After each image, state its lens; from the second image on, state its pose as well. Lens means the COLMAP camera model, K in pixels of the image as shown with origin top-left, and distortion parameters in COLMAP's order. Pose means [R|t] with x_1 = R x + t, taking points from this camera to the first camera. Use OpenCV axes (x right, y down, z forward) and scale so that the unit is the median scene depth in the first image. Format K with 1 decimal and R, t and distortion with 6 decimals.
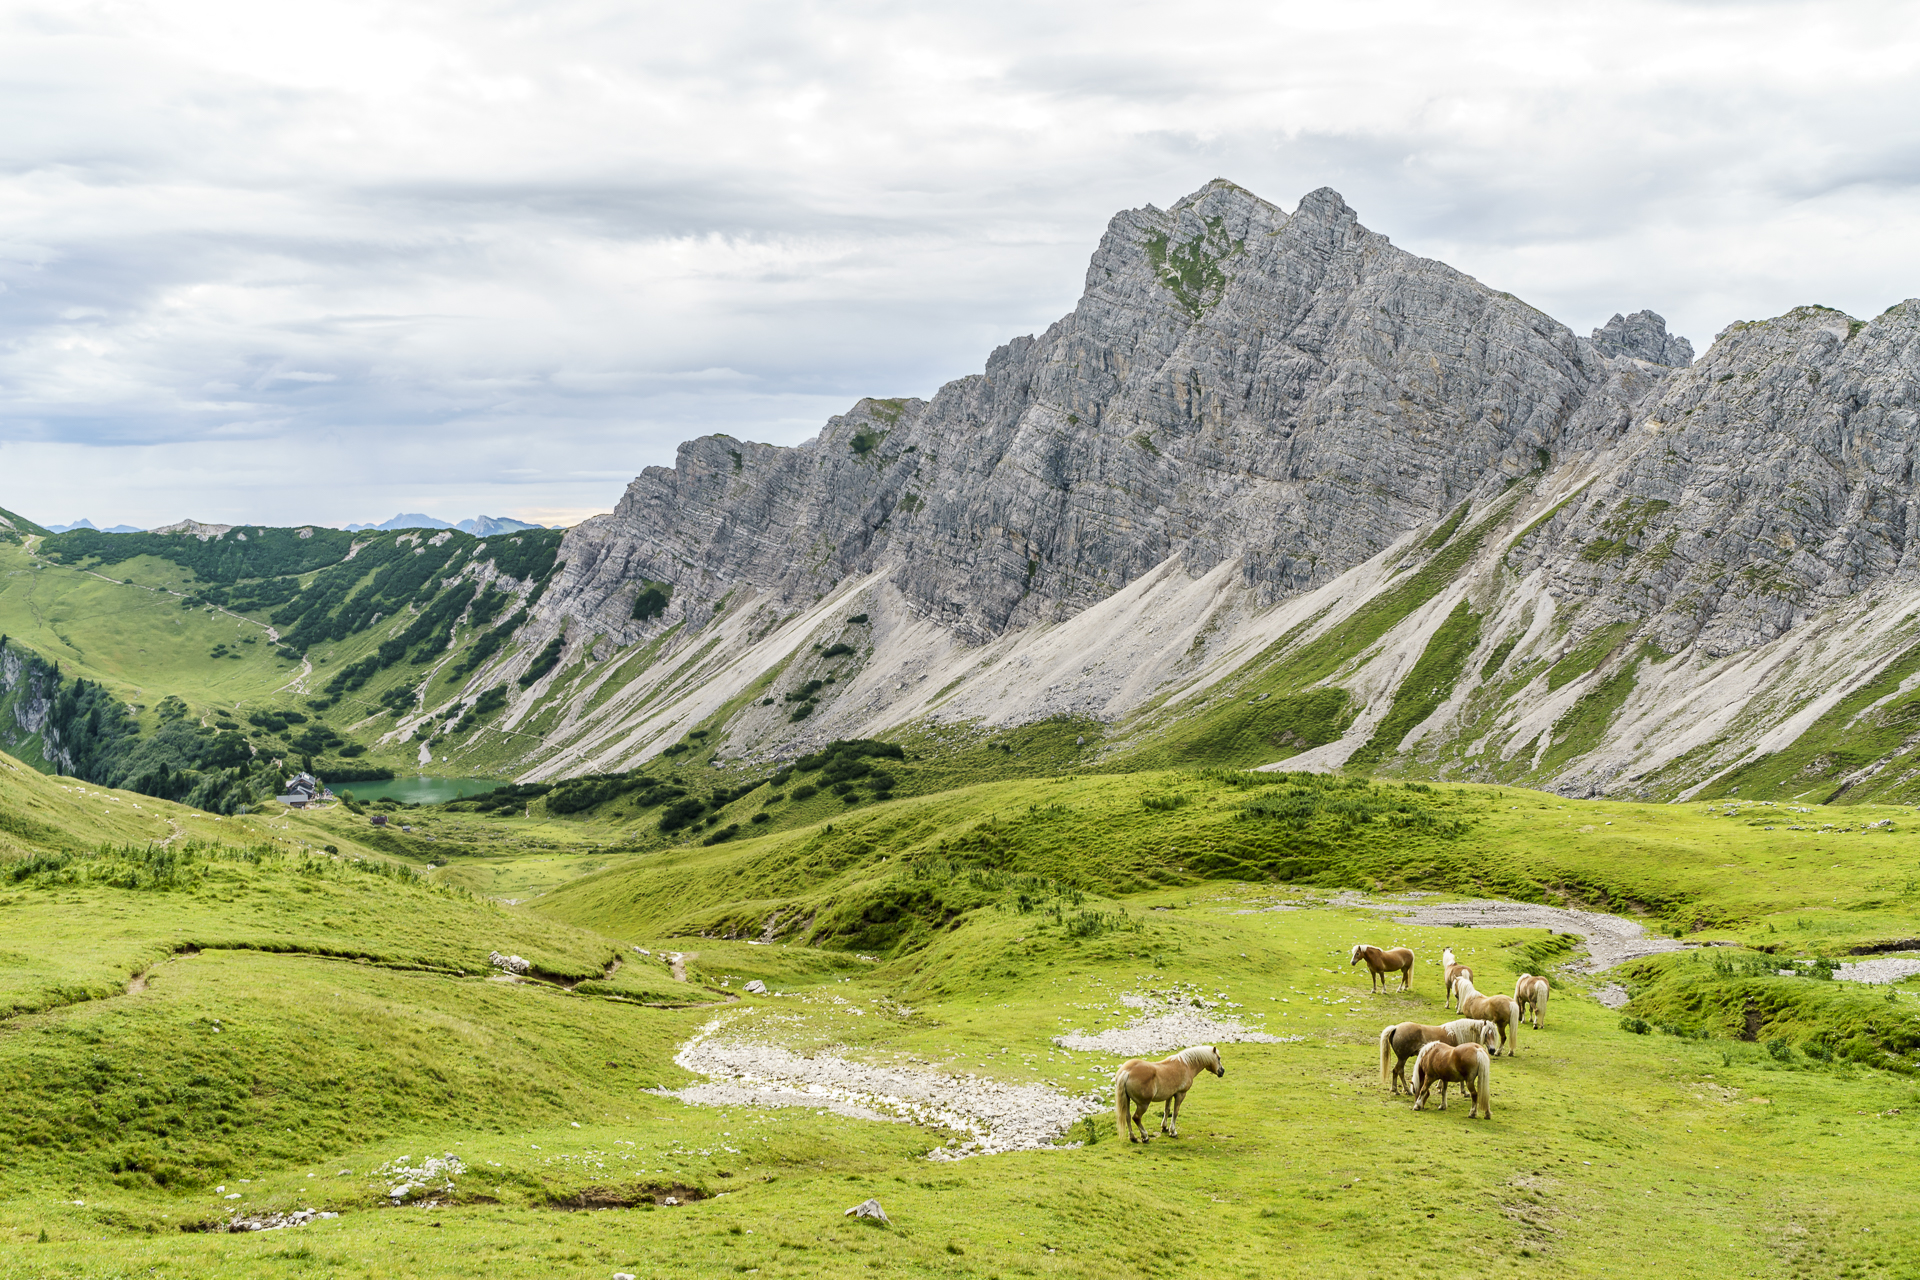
lens RADIAL K [[1806.6, 0, 960.0], [0, 1806.6, 640.0], [0, 0, 1]] dist [-0.010255, 0.001111]
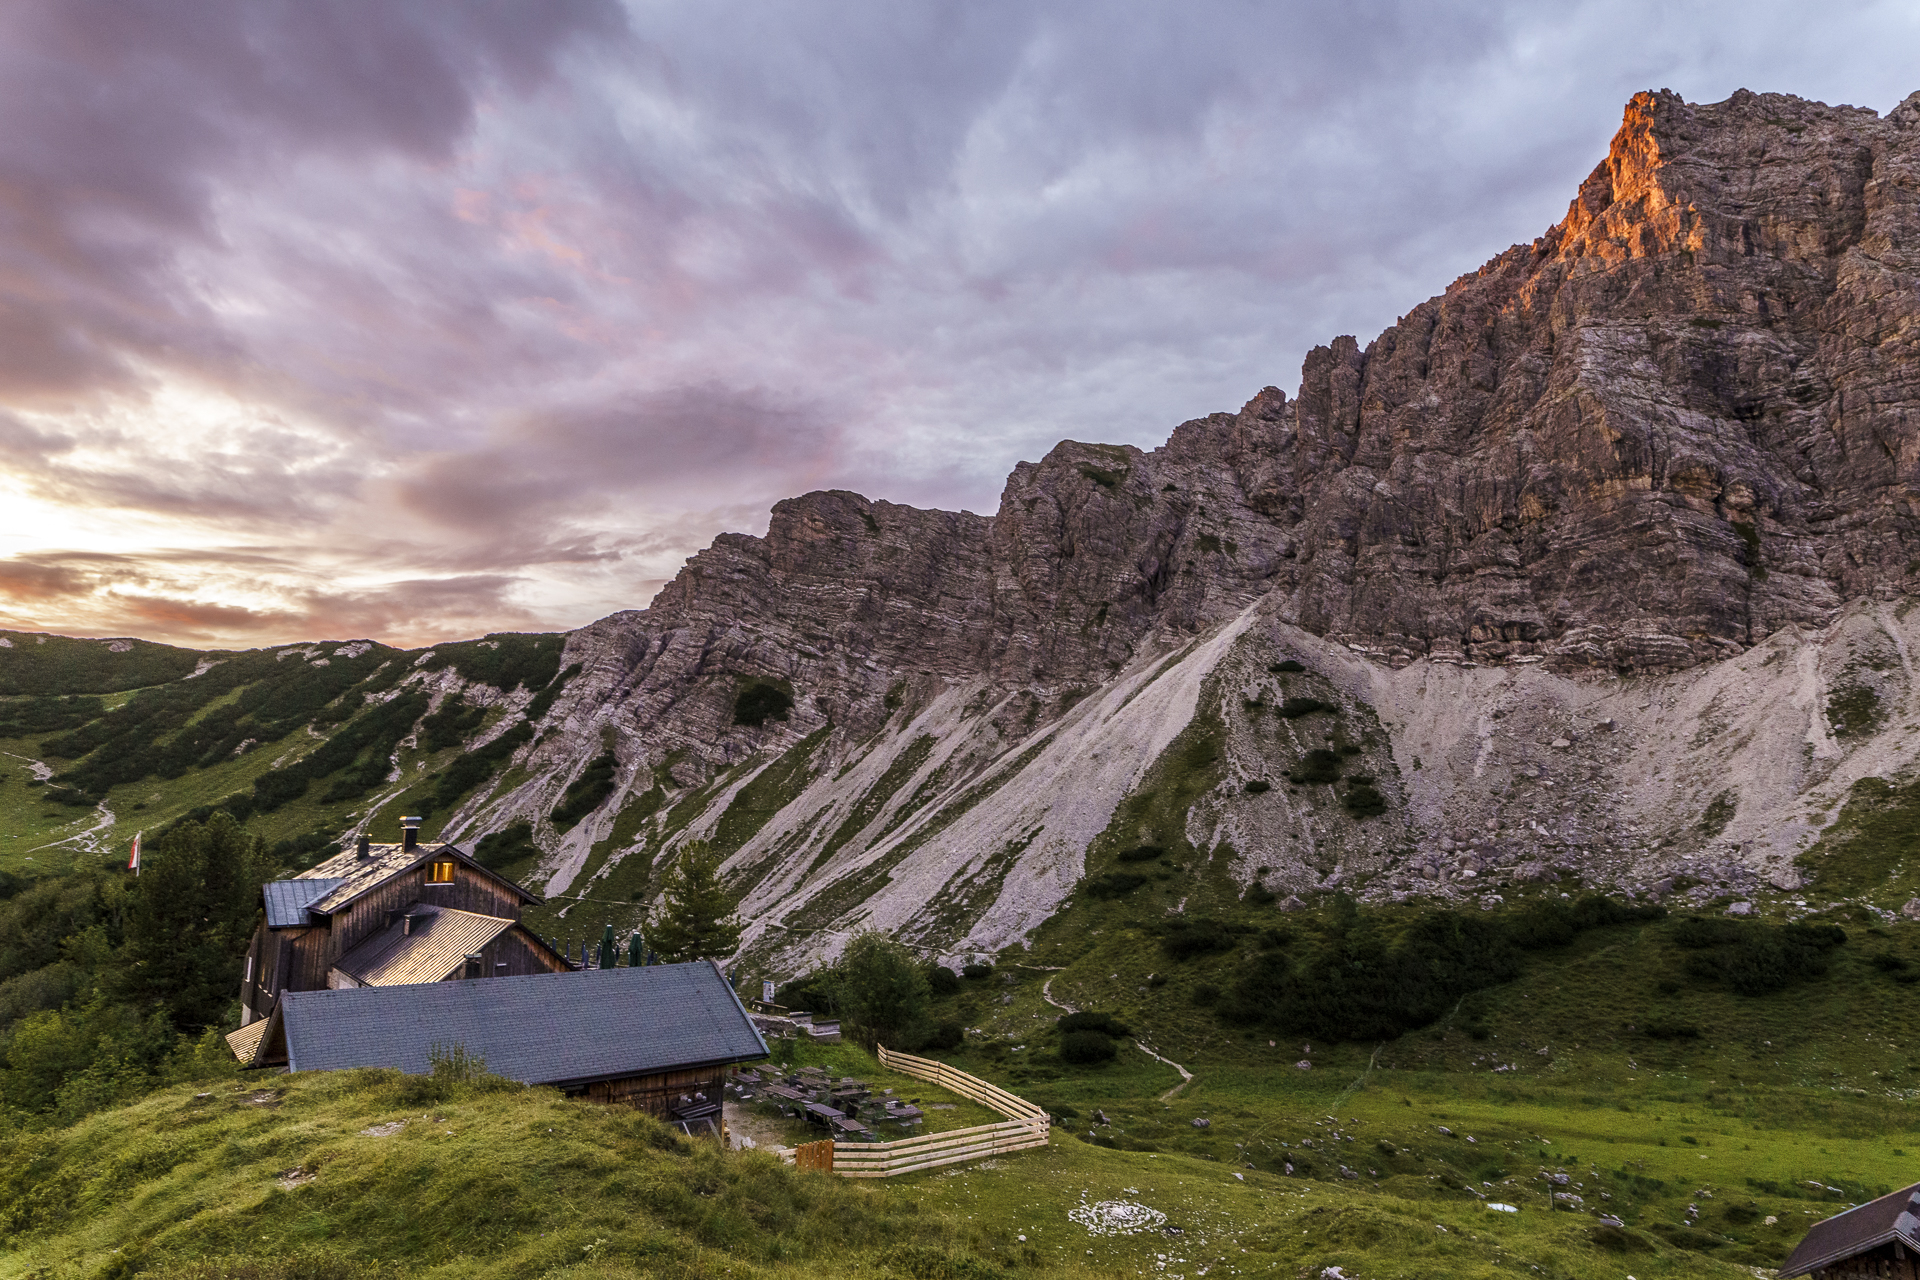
lens RADIAL K [[1100.6, 0, 960.0], [0, 1100.6, 640.0], [0, 0, 1]] dist [0.000605, 0.000010]
pose [[0.943614, 0.058552, 0.325827, -0.226684], [0.021651, 0.971212, -0.237231, 0.051593], [-0.330338, 0.230909, 0.915182, 0.585460]]
